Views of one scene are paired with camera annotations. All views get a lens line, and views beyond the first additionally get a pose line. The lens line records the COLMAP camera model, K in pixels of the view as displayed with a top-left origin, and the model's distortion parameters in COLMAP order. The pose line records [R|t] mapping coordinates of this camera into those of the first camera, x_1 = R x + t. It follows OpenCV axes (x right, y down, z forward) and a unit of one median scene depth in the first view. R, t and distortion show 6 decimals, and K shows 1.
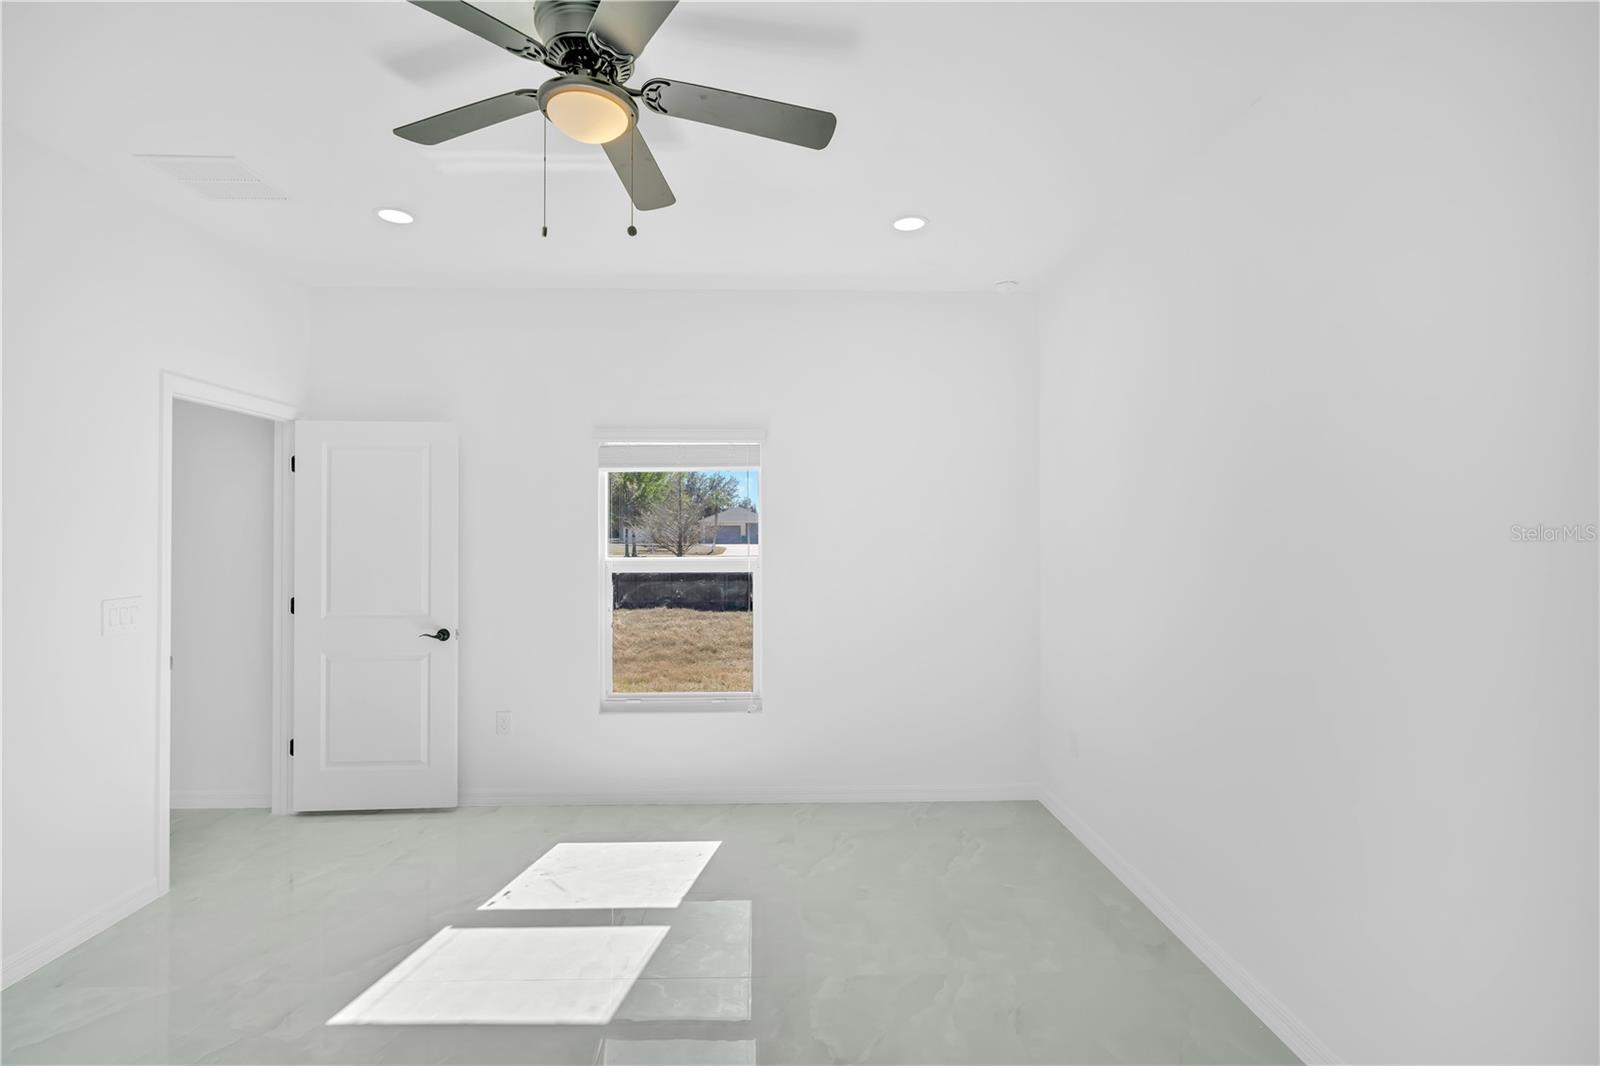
lens RADIAL K [[728.7, 0, 800.9], [0, 728.7, 532.8], [0, 0, 1]] dist [-0.001948, 0.000309]
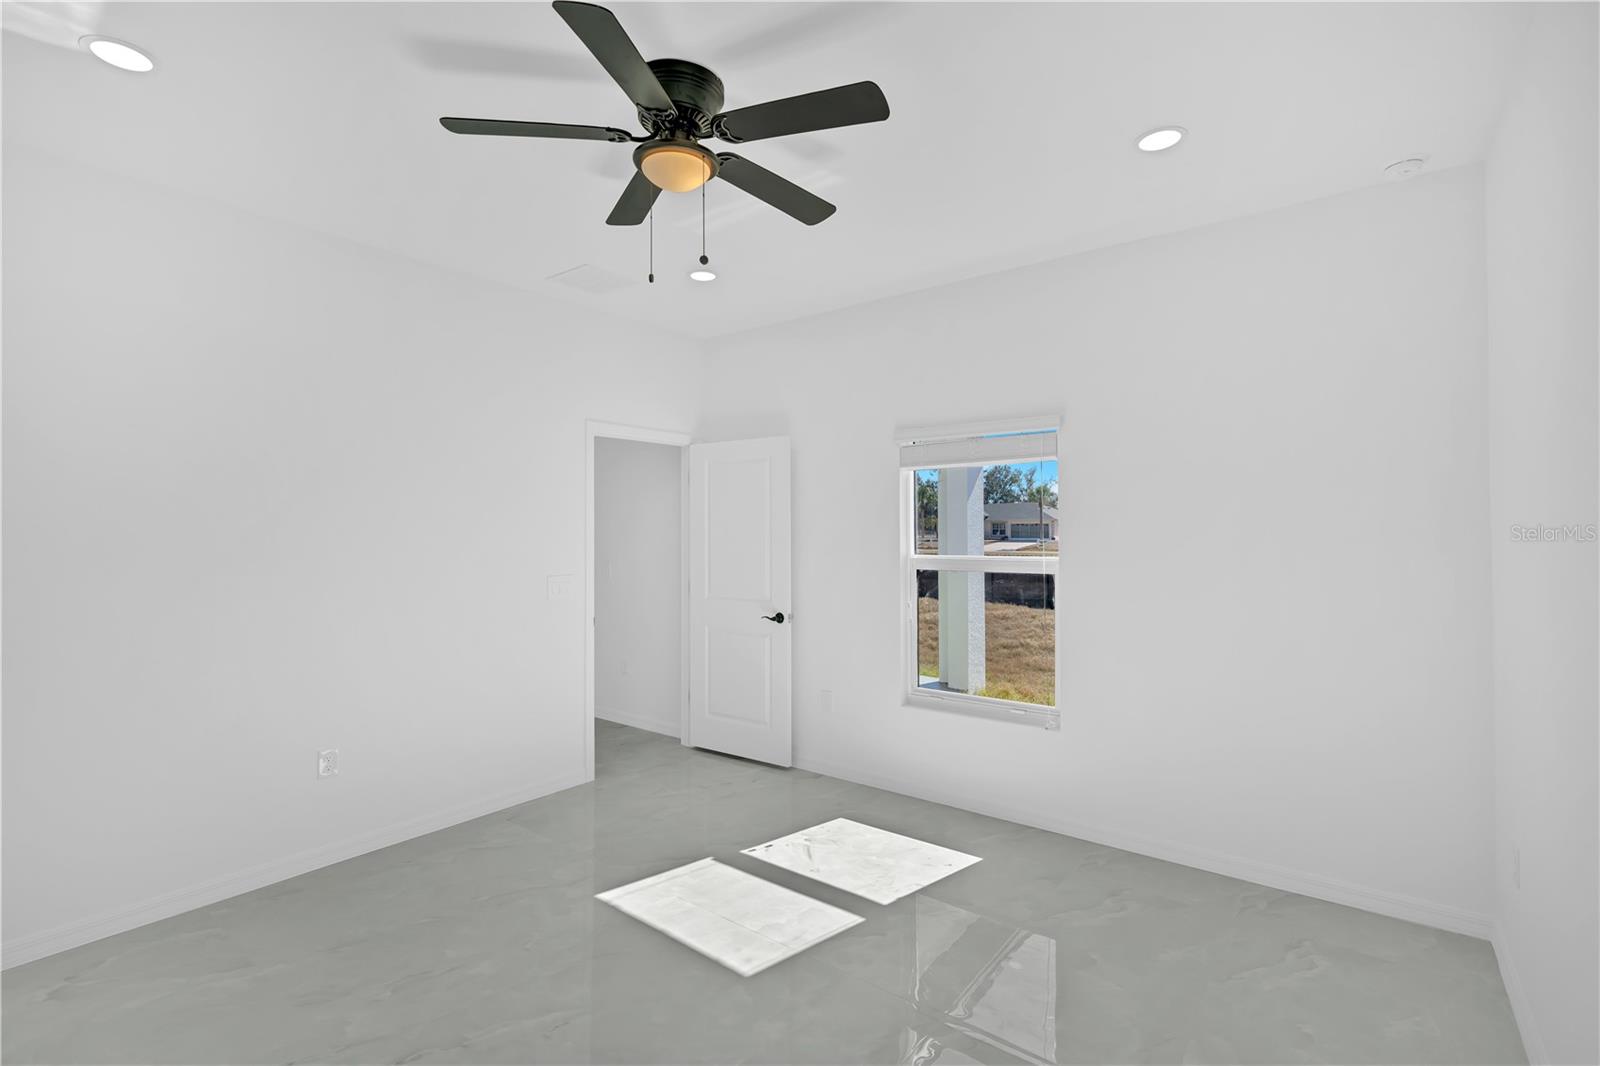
lens RADIAL K [[728.7, 0, 788.8], [0, 728.7, 522.4], [0, 0, 1]] dist [-0.001948, 0.000309]
pose [[0.769886, -0.009574, -0.638110, 0.270552], [0.001202, 0.999907, -0.013552, 0.002729], [0.638181, 0.009667, 0.769826, 0.104996]]
